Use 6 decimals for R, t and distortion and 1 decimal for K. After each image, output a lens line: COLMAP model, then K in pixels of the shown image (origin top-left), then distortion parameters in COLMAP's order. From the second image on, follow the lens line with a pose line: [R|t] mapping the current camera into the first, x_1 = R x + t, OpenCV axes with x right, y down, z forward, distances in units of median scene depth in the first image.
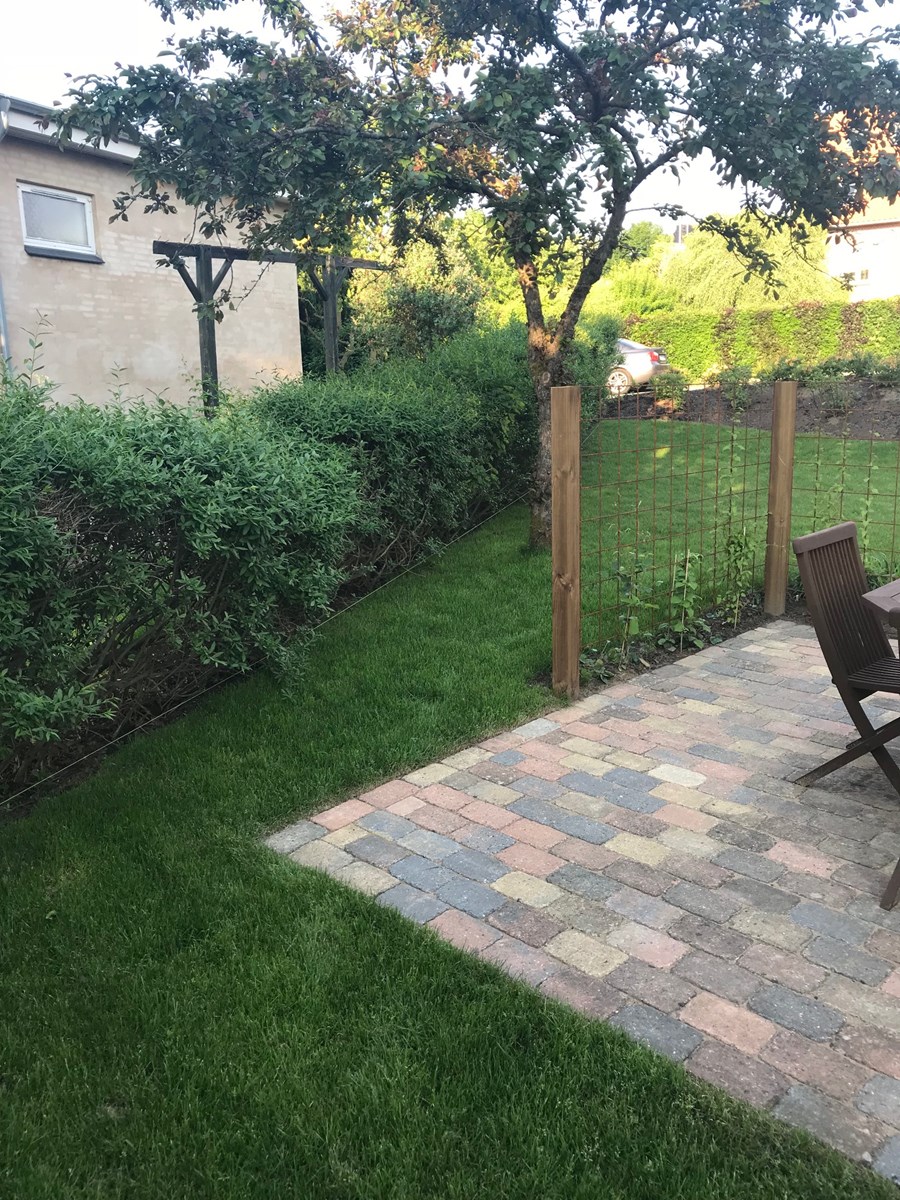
lens RADIAL K [[973.6, 0, 453.1], [0, 973.6, 547.6], [0, 0, 1]] dist [0.008915, -0.001905]
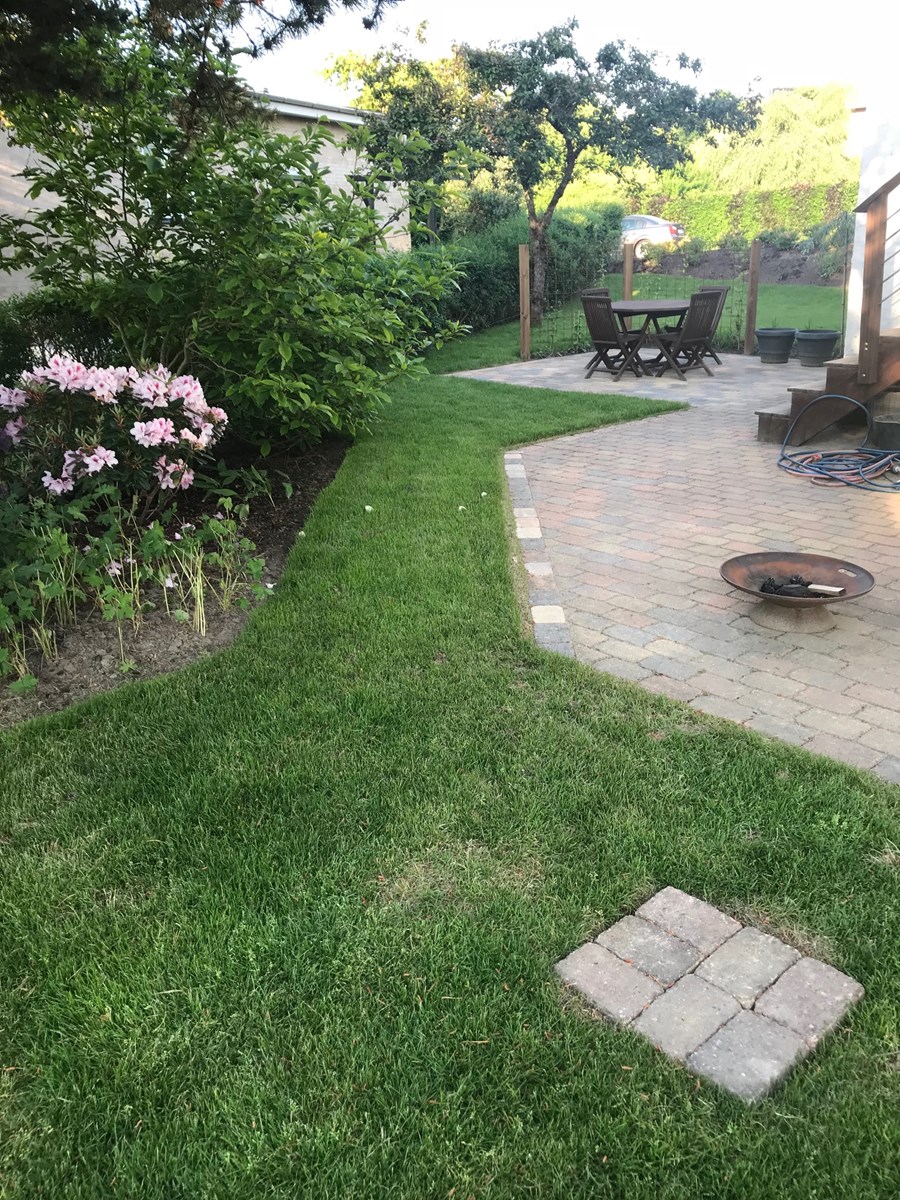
lens RADIAL K [[973.6, 0, 453.1], [0, 973.6, 547.6], [0, 0, 1]] dist [0.008915, -0.001905]
pose [[0.996540, 0.017675, -0.081214, 0.057450], [-0.007733, 0.992605, 0.121139, 0.138778], [0.082755, -0.120092, 0.989308, -0.728223]]
